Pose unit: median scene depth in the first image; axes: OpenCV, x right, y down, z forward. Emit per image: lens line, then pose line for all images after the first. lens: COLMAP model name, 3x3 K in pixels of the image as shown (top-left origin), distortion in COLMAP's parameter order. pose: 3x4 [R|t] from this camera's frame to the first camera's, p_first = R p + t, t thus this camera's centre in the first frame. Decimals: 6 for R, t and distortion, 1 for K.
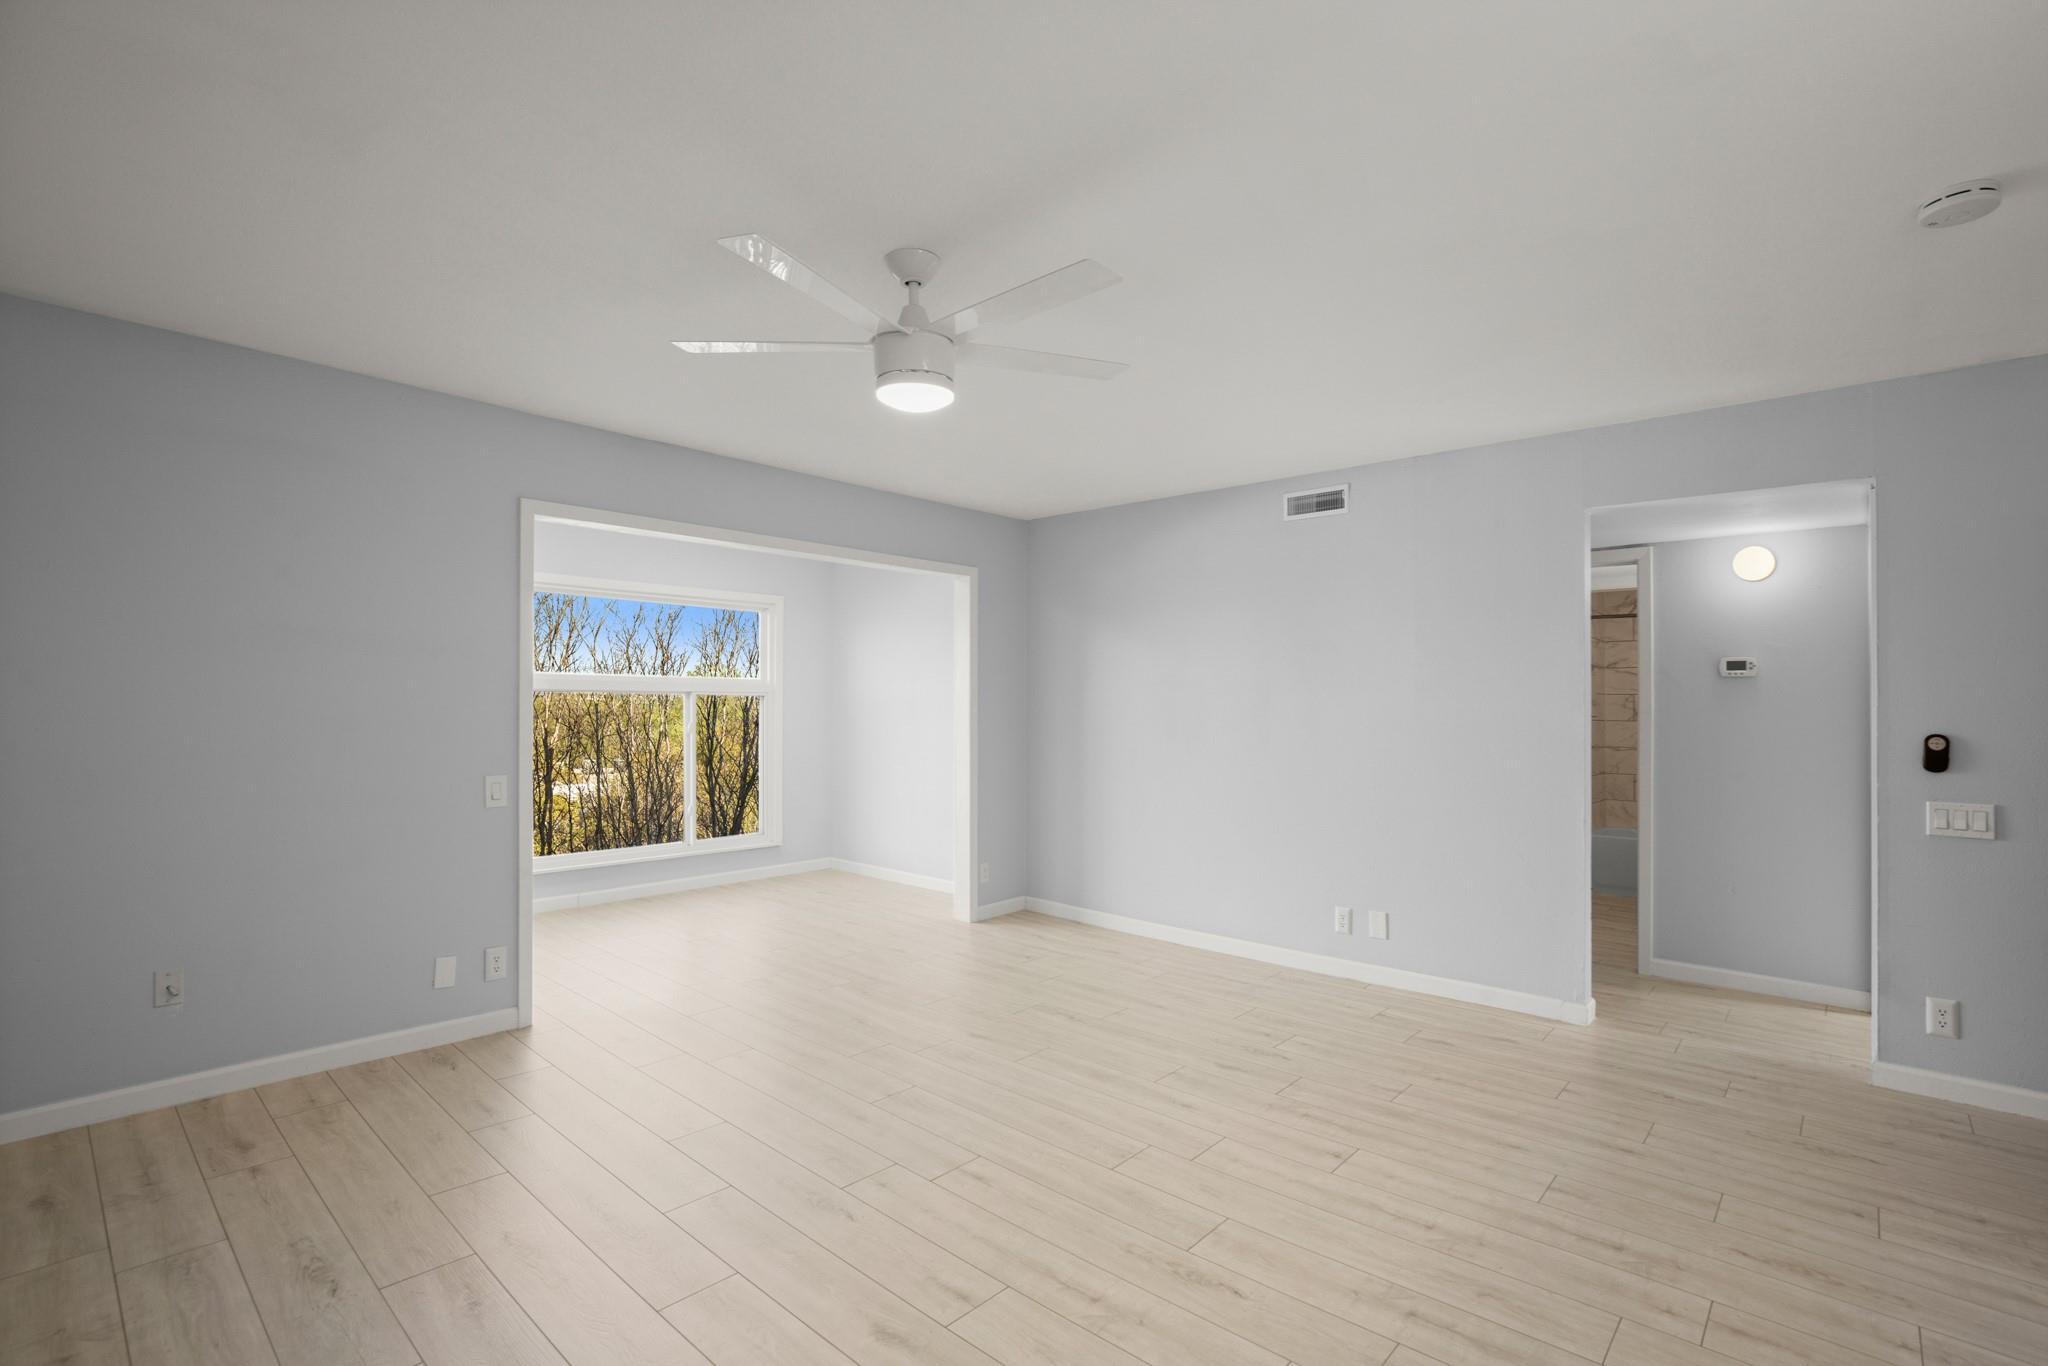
lens RADIAL K [[939.1, 0, 1043.3], [0, 939.1, 721.8], [0, 0, 1]] dist [-0.018548, 0.007909]
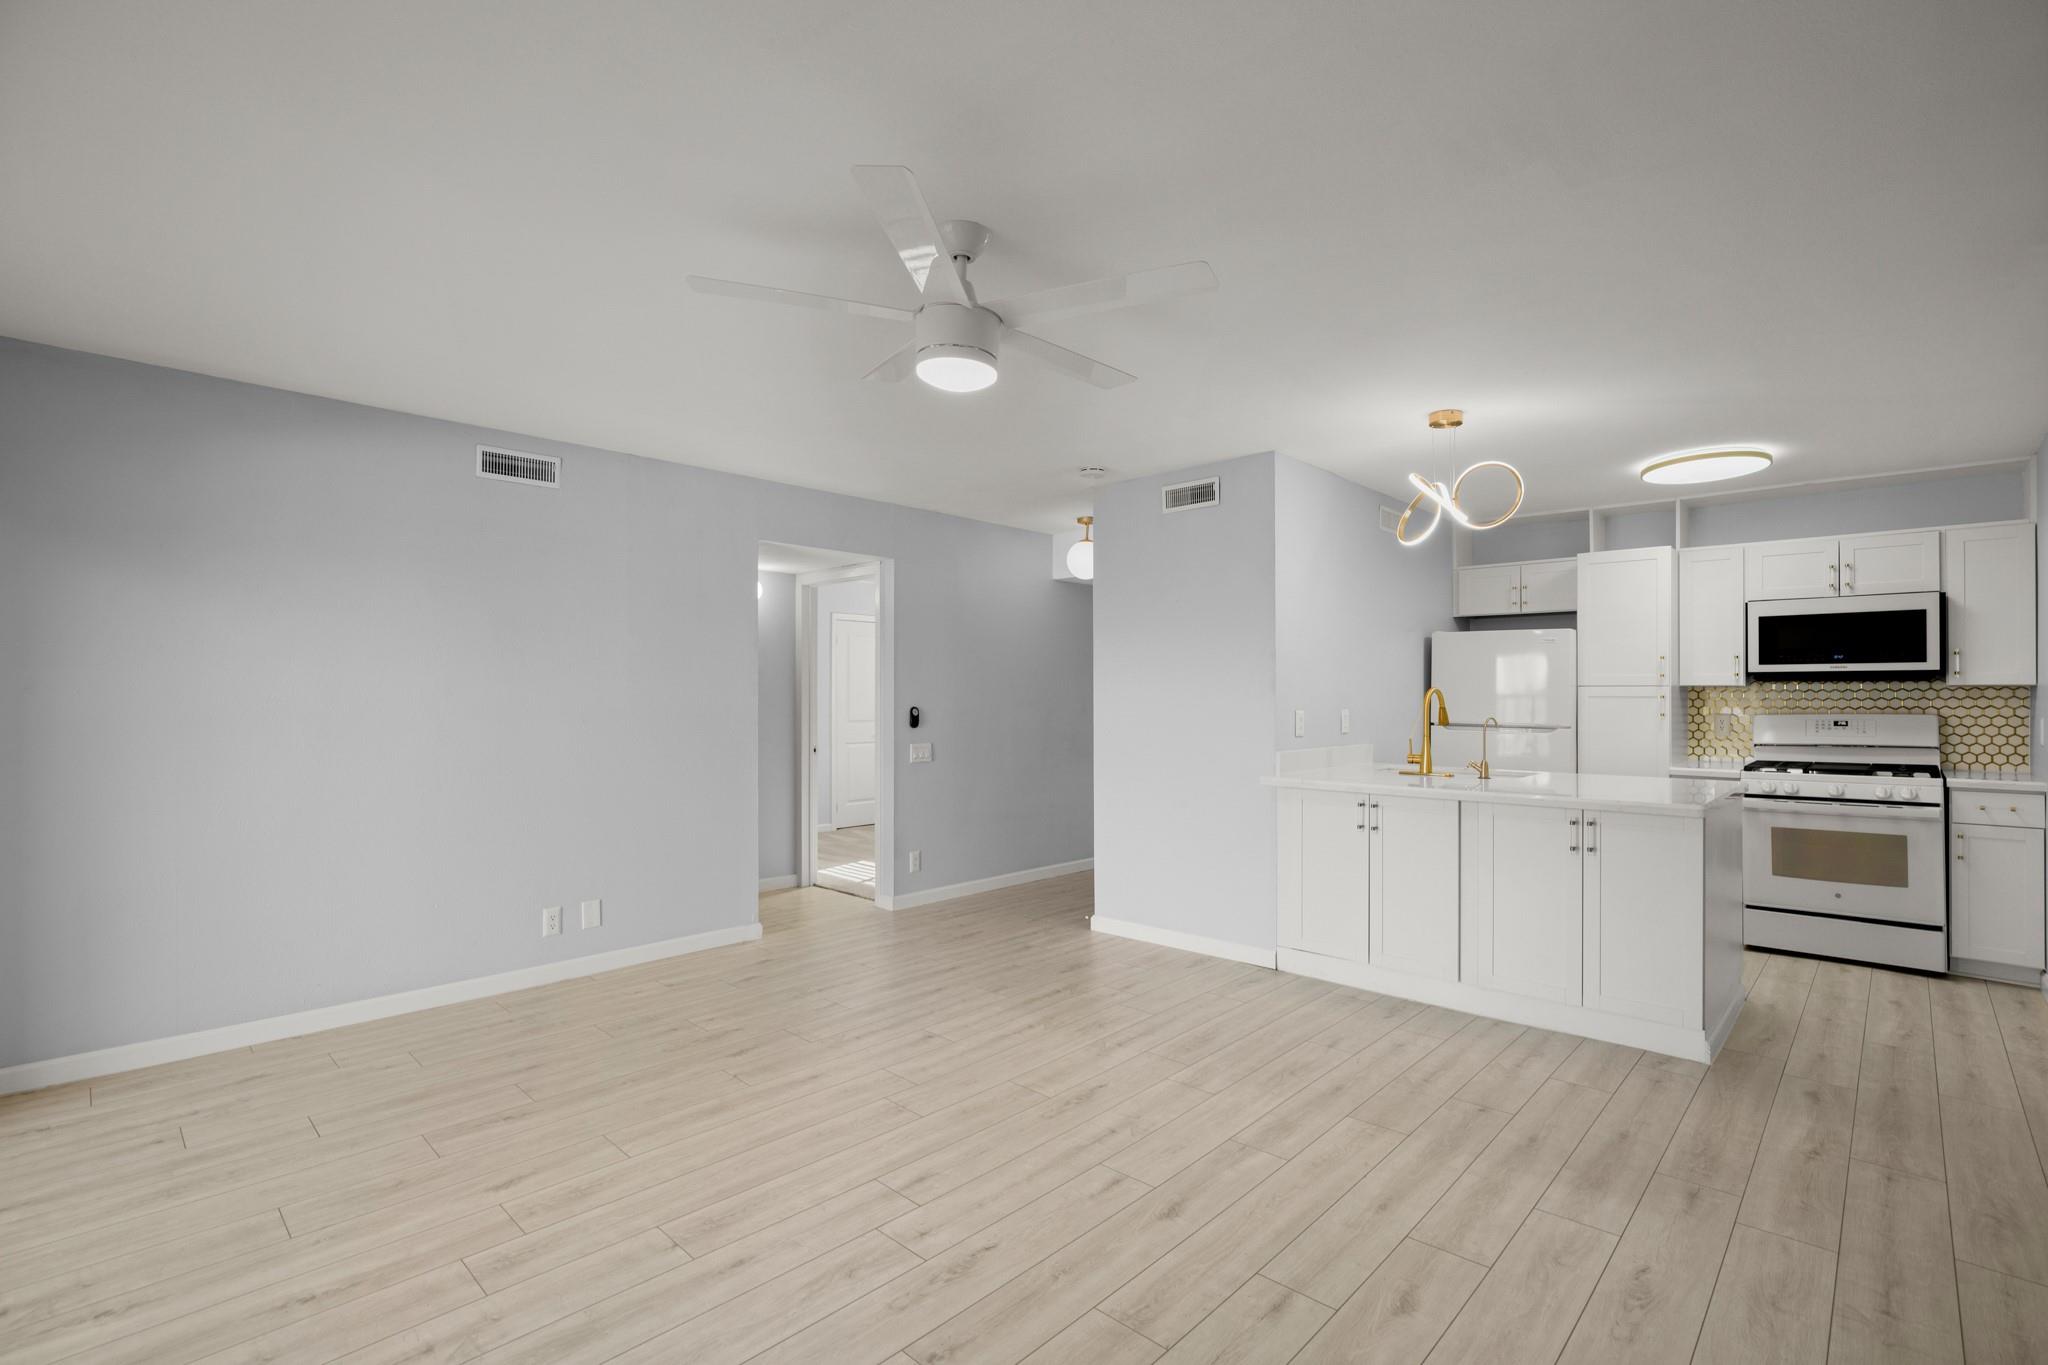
lens RADIAL K [[939.1, 0, 1035.0], [0, 939.1, 702.7], [0, 0, 1]] dist [-0.018548, 0.007909]
pose [[0.027044, -0.015600, 0.999513, -0.870971], [0.016350, 0.999751, 0.015161, -0.019062], [-0.999501, 0.015932, 0.027292, 0.713380]]
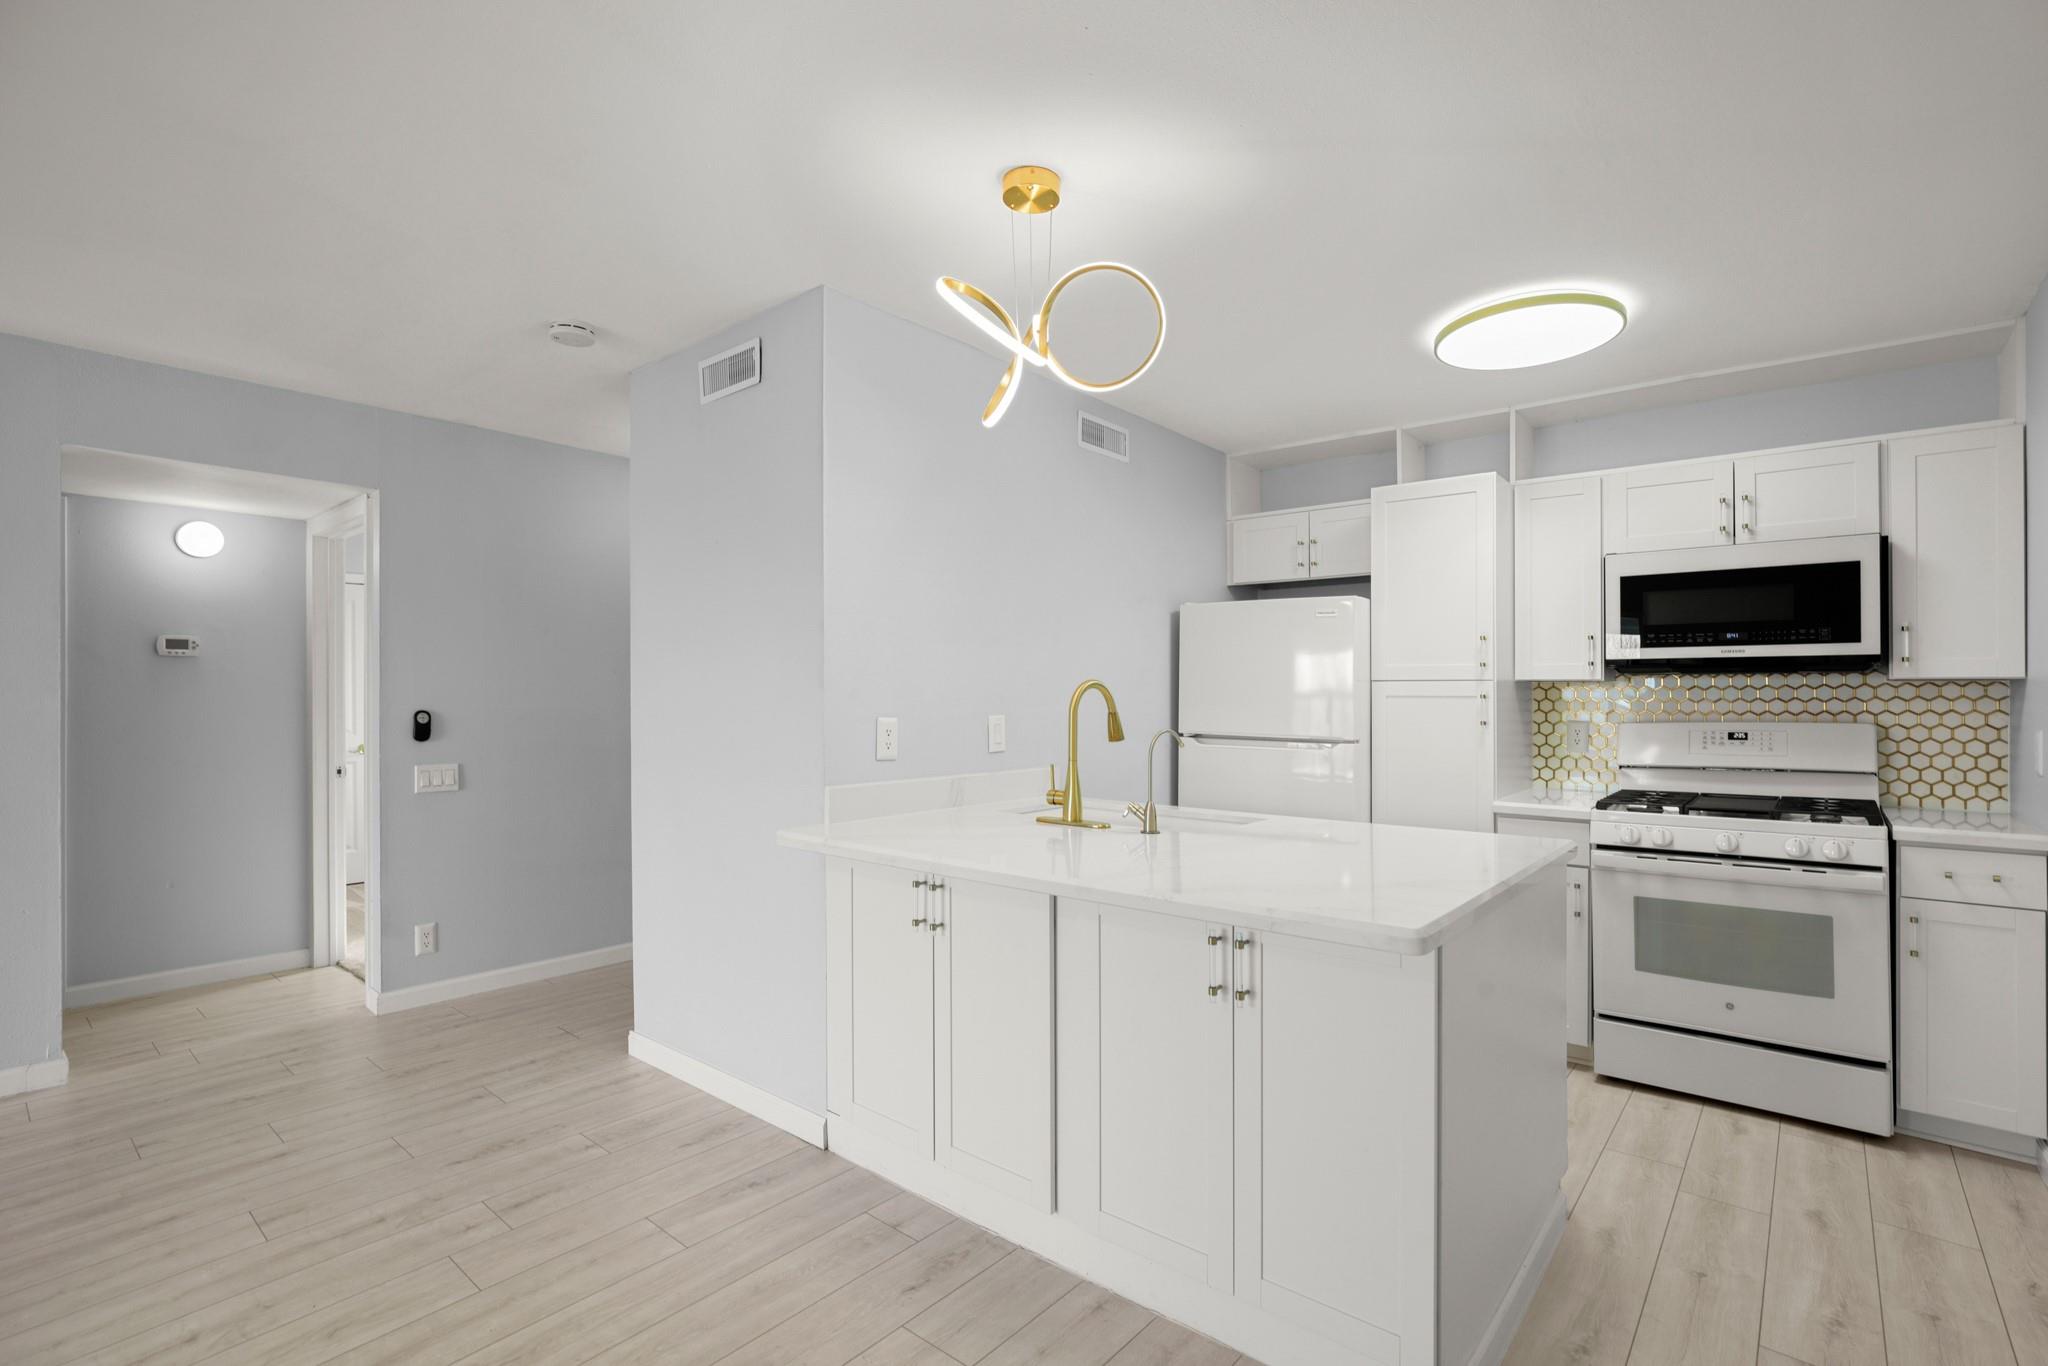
lens RADIAL K [[939.1, 0, 1041.4], [0, 939.1, 702.2], [0, 0, 1]] dist [-0.018548, 0.007909]
pose [[-0.028913, -0.014717, 0.999474, -0.297029], [0.014812, 0.999776, 0.015150, -0.004193], [-0.999472, 0.015242, -0.028689, 0.214583]]
